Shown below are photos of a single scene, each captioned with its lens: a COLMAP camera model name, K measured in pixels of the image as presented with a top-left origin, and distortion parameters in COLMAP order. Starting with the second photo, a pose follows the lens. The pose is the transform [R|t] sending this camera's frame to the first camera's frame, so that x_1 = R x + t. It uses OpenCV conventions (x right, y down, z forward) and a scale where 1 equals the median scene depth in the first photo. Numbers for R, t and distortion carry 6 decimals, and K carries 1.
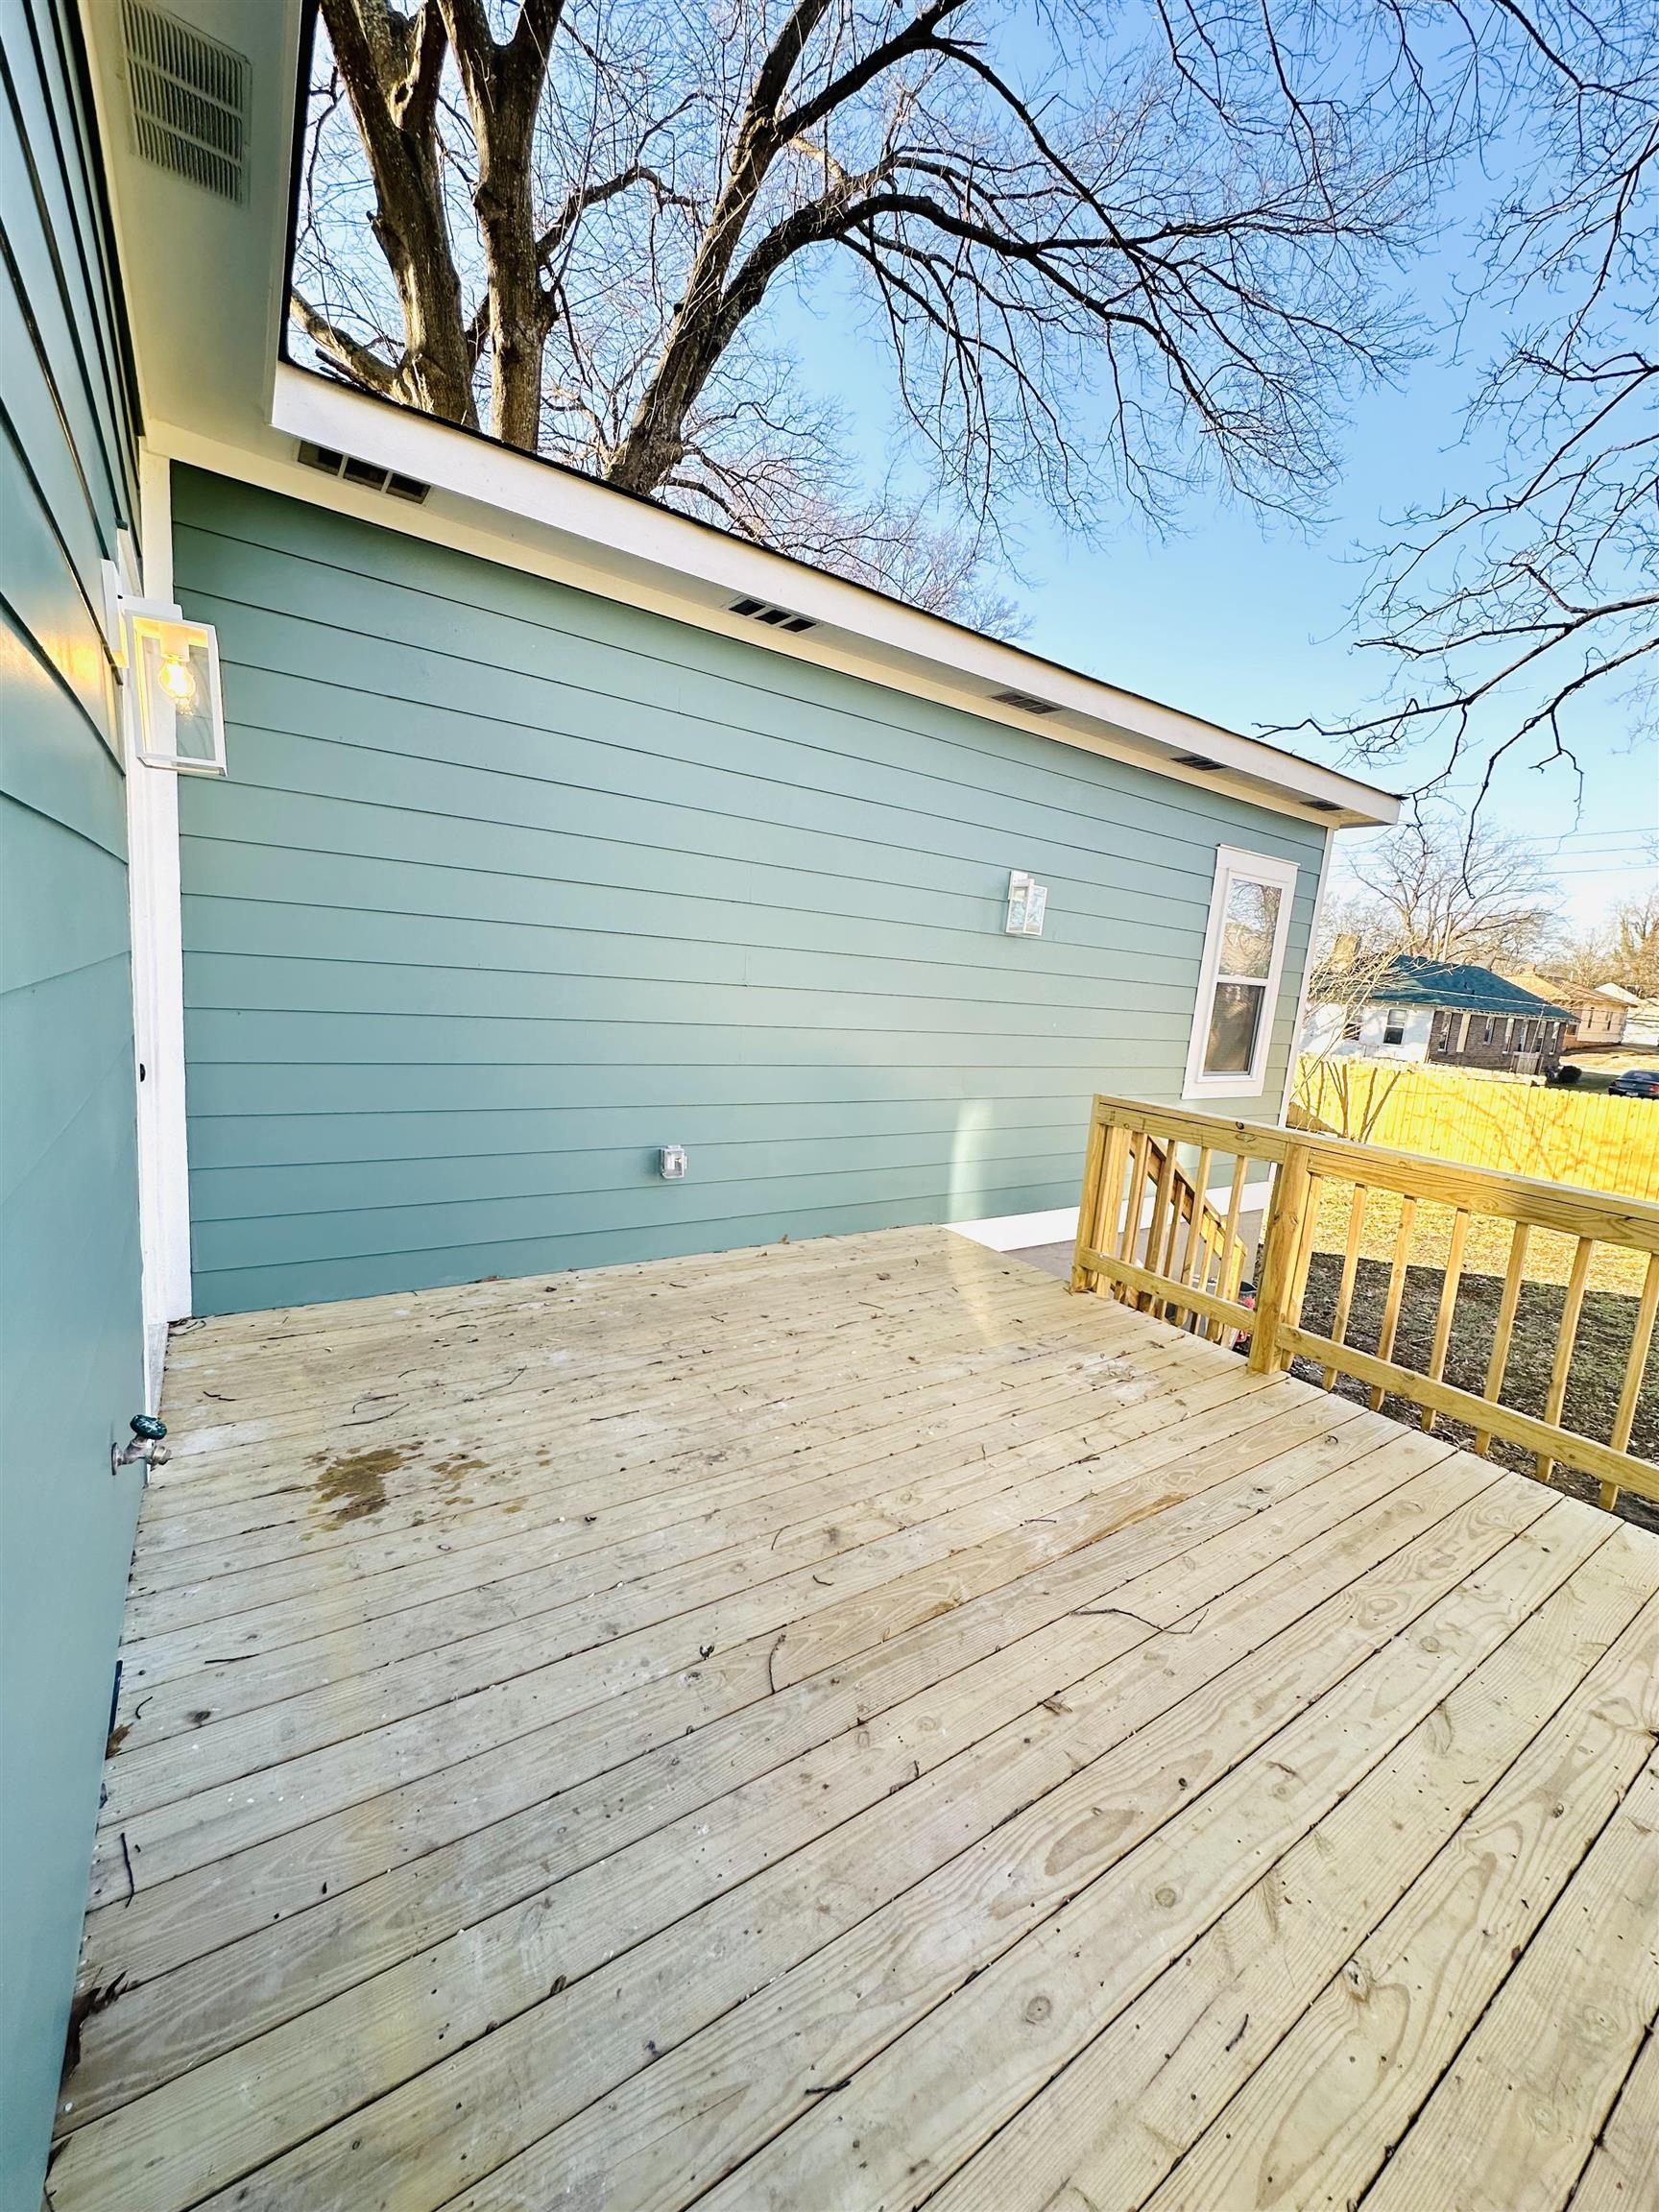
lens RADIAL K [[881.9, 0, 827.5], [0, 881.9, 1101.4], [0, 0, 1]] dist [-0.002407, 0.000455]
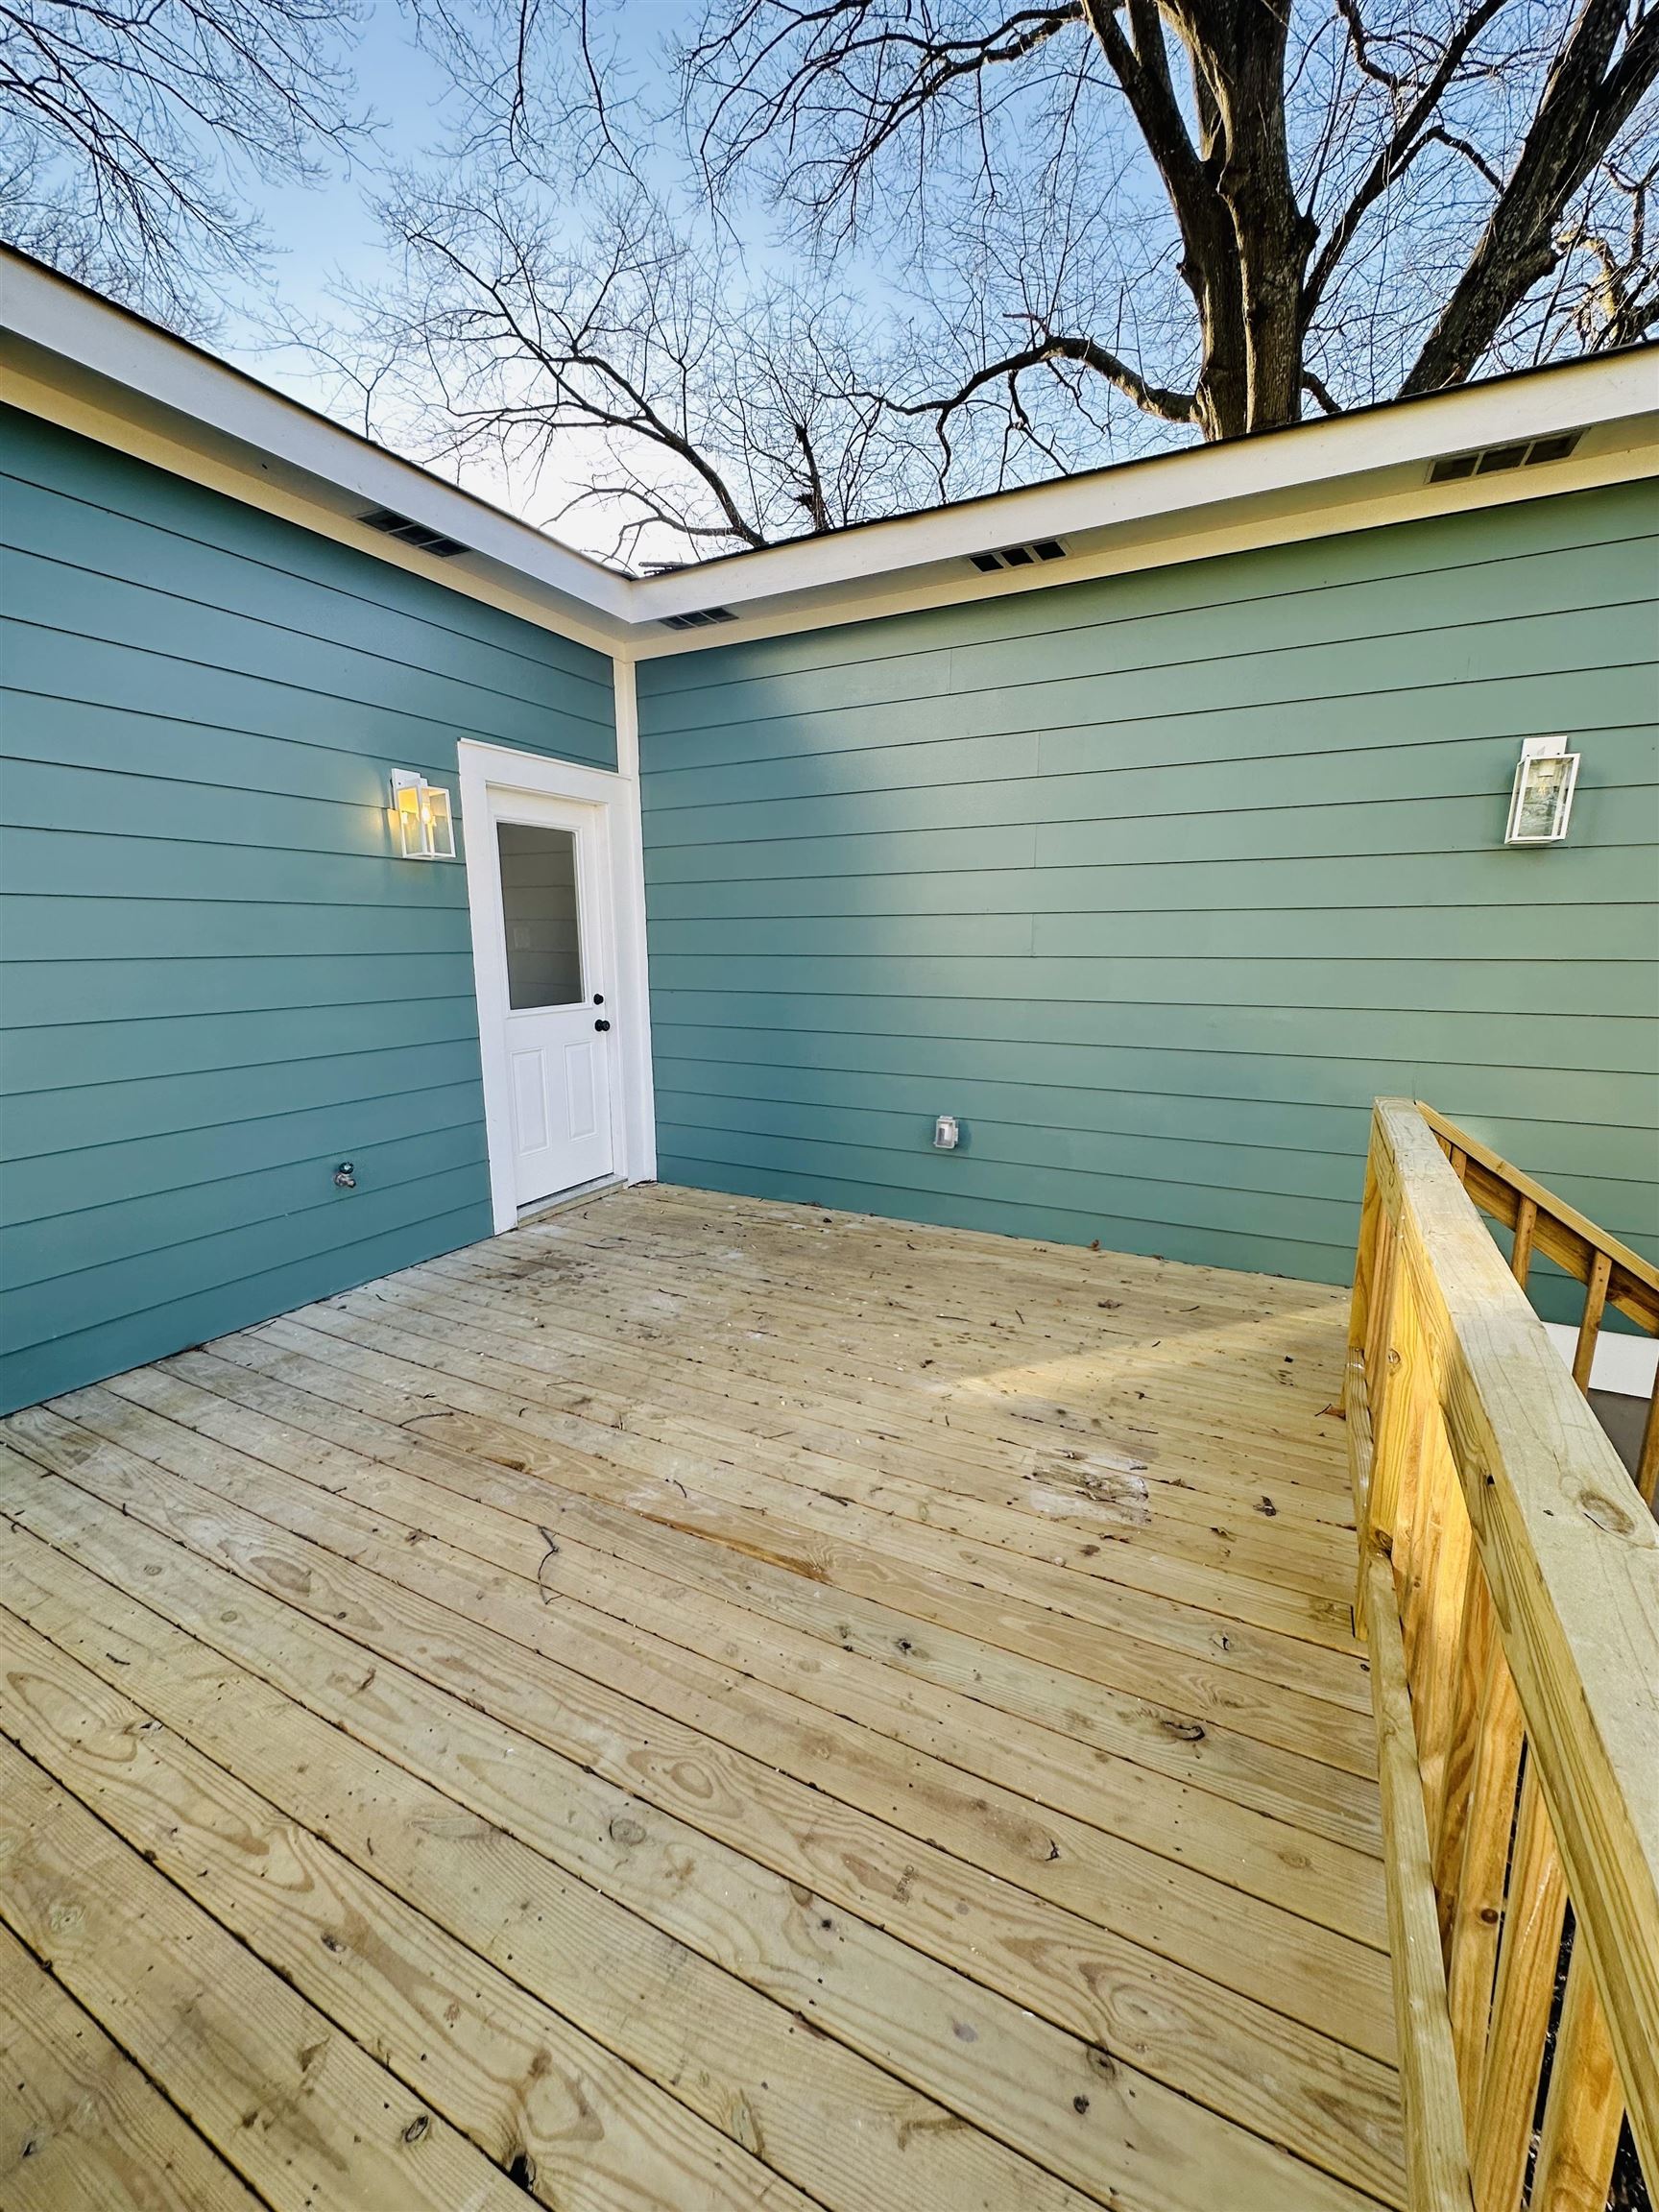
lens RADIAL K [[881.9, 0, 831.9], [0, 881.9, 1101.3], [0, 0, 1]] dist [-0.002407, 0.000455]
pose [[0.470182, 0.079132, -0.879015, 0.956597], [-0.090368, 0.995054, 0.041241, 0.003133], [0.877931, 0.060044, 0.475008, 0.564221]]
